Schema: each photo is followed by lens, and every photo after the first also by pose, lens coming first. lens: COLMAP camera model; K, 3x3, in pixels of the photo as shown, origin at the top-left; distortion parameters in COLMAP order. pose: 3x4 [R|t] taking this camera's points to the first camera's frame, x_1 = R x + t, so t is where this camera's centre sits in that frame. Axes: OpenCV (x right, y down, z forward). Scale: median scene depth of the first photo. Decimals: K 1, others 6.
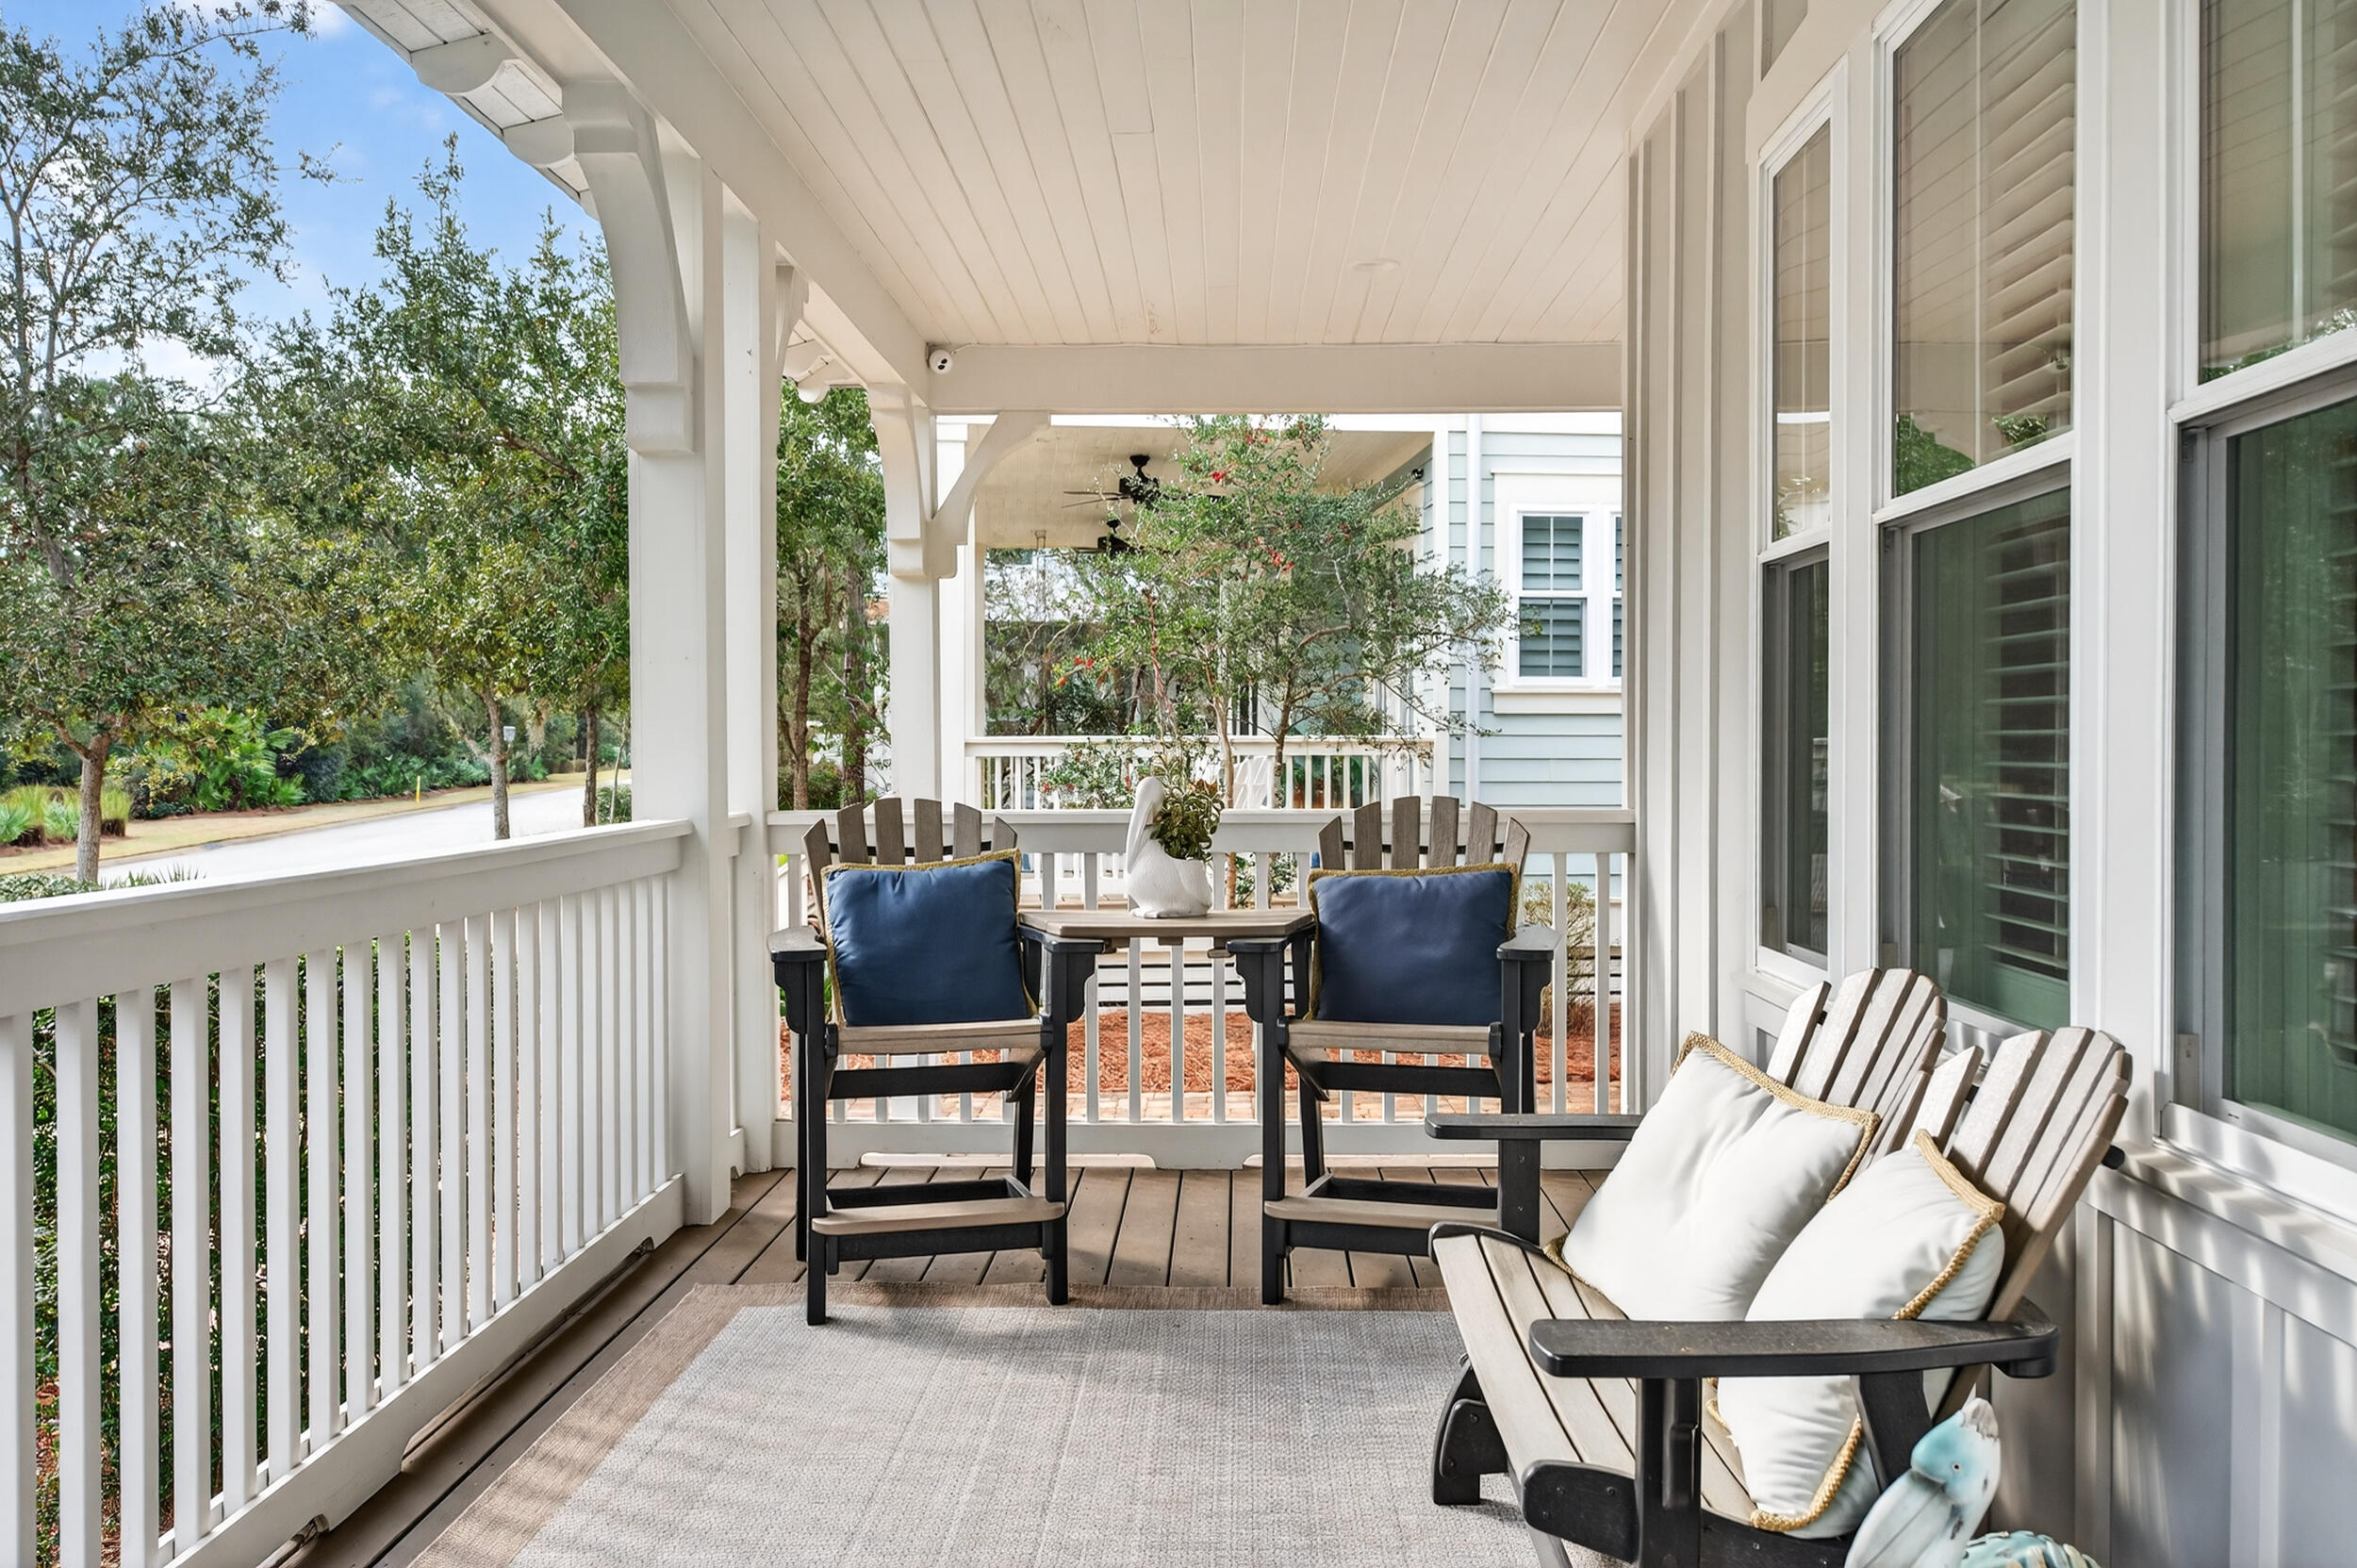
lens RADIAL K [[1816.6, 0, 1225.8], [0, 1816.6, 780.1], [0, 0, 1]] dist [-0.000801, 0.003648]
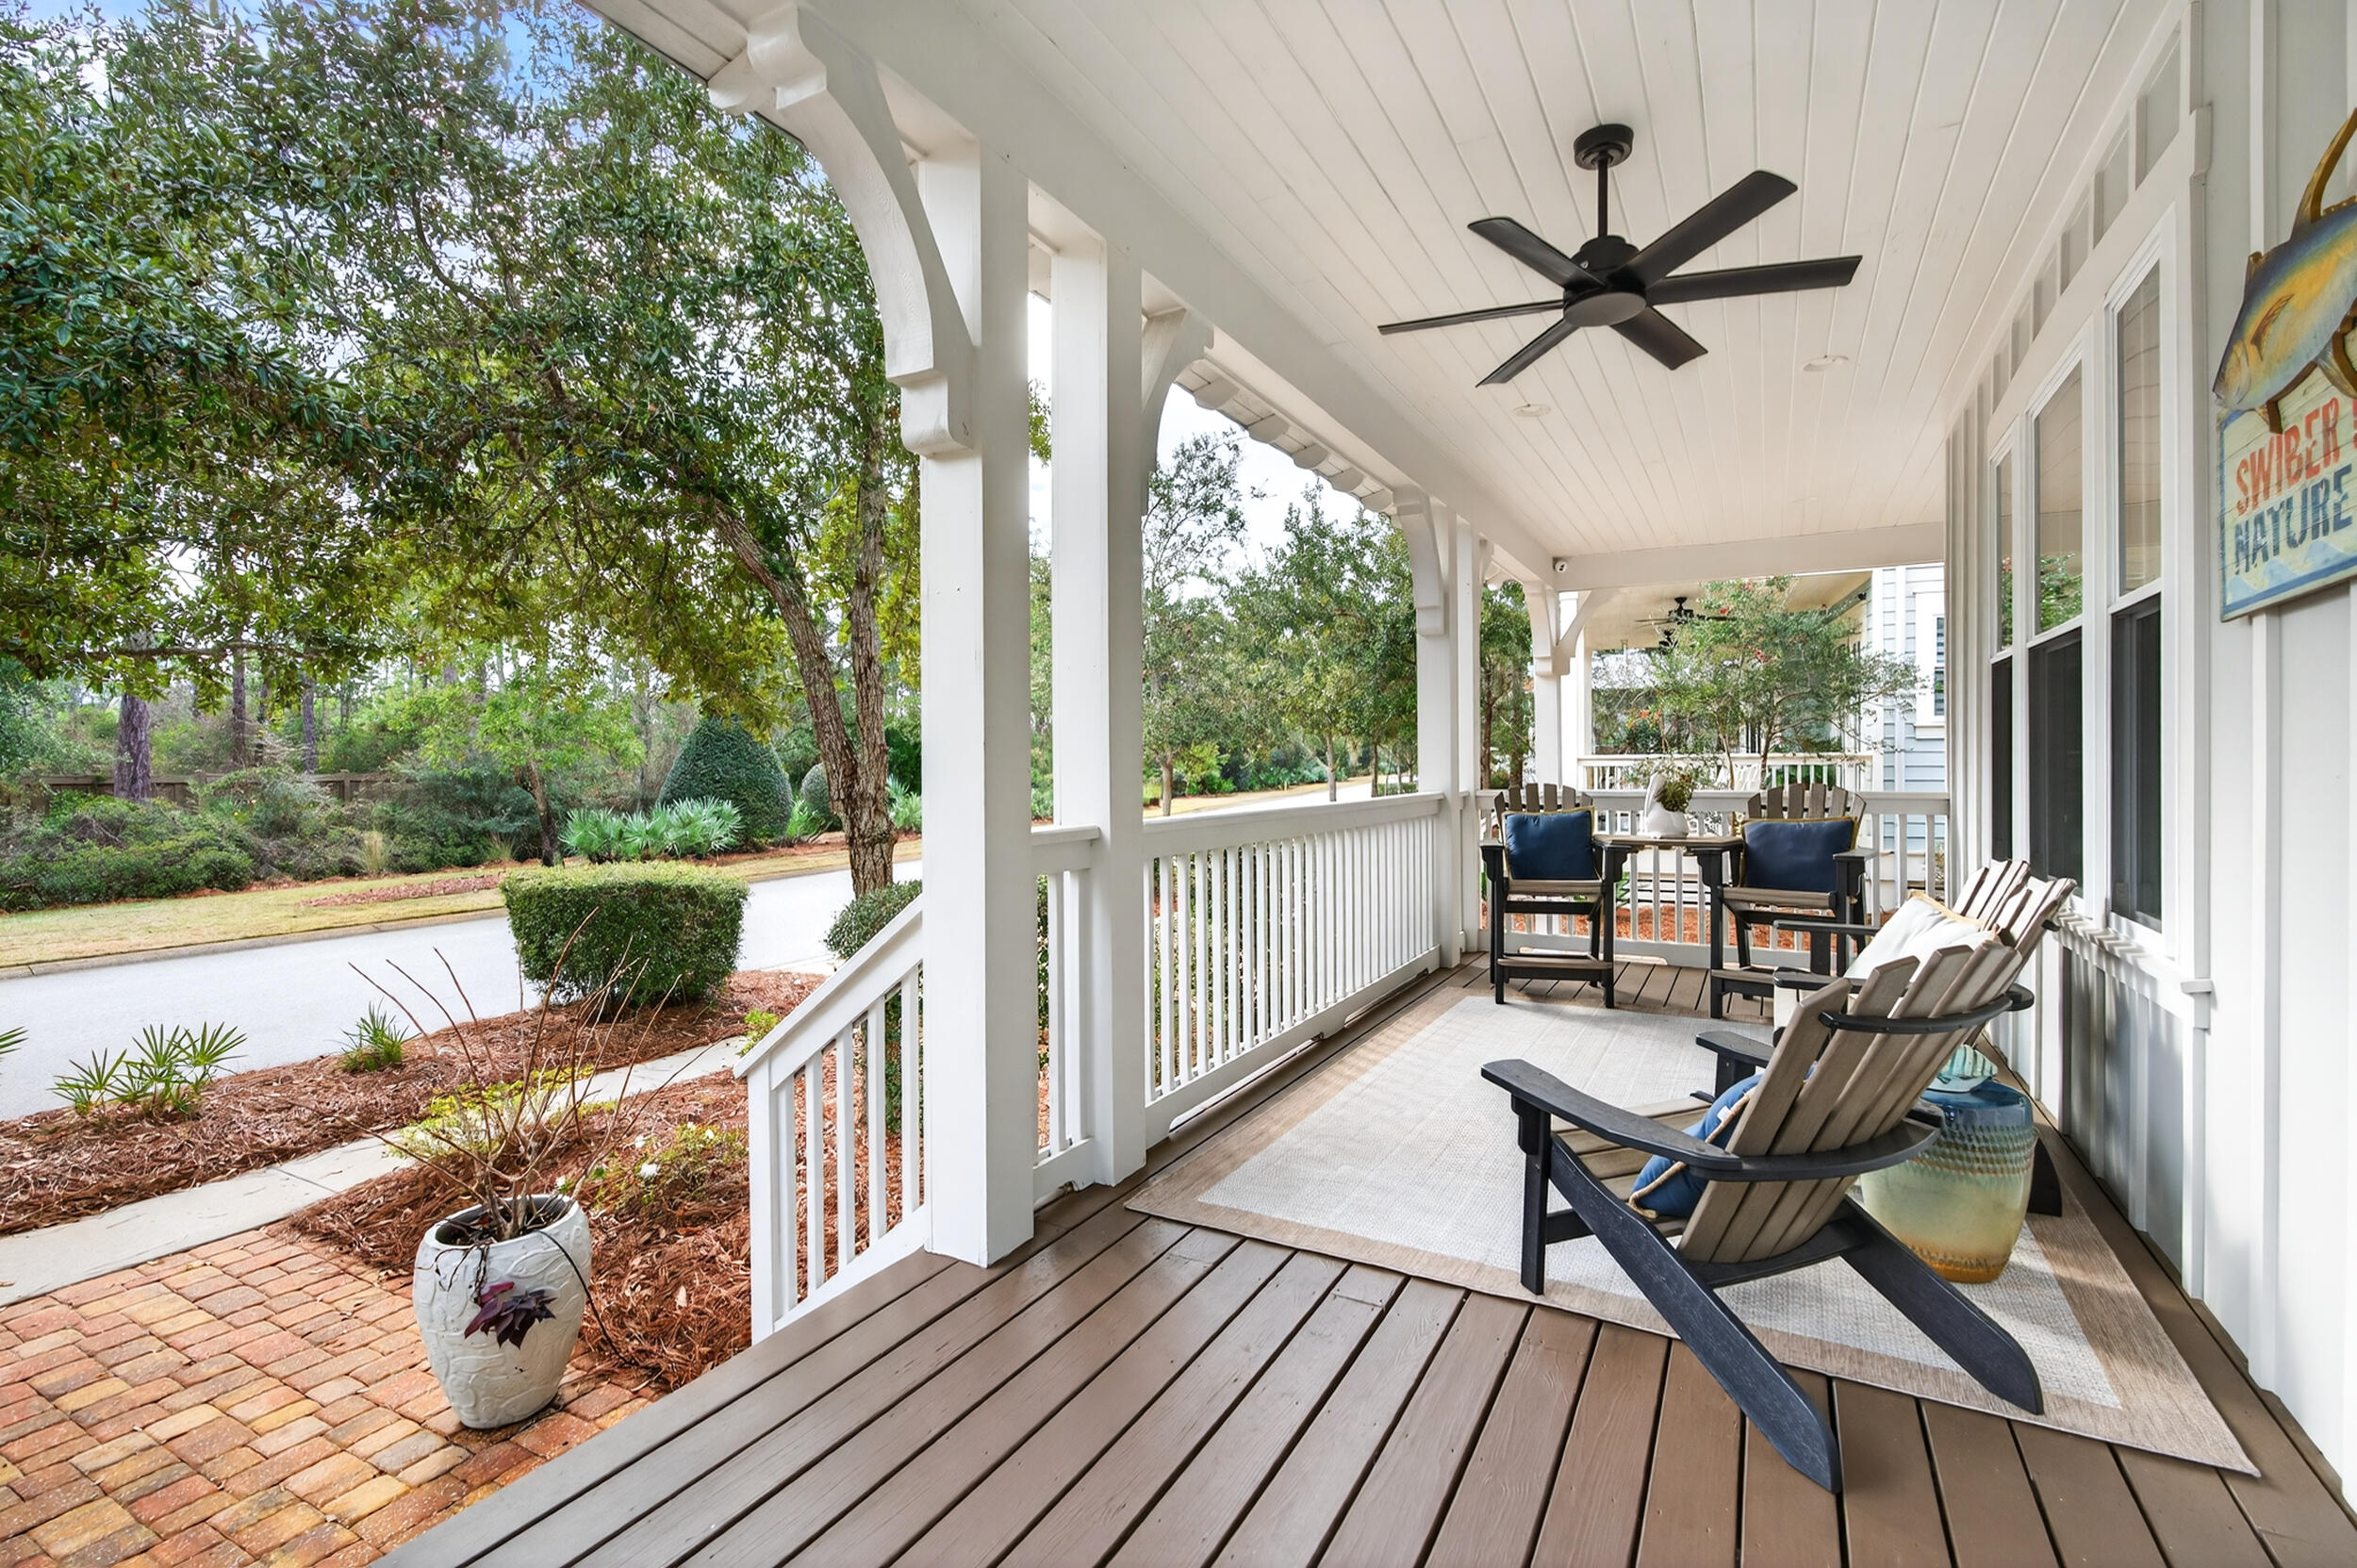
lens RADIAL K [[1059.2, 0, 1171.3], [0, 1059.2, 767.5], [0, 0, 1]] dist [-0.002045, 0.000052]
pose [[0.869330, -0.002843, -0.494223, 0.035284], [-0.003946, 0.999912, -0.012692, 0.004297], [0.494216, 0.012984, 0.869242, -0.171311]]
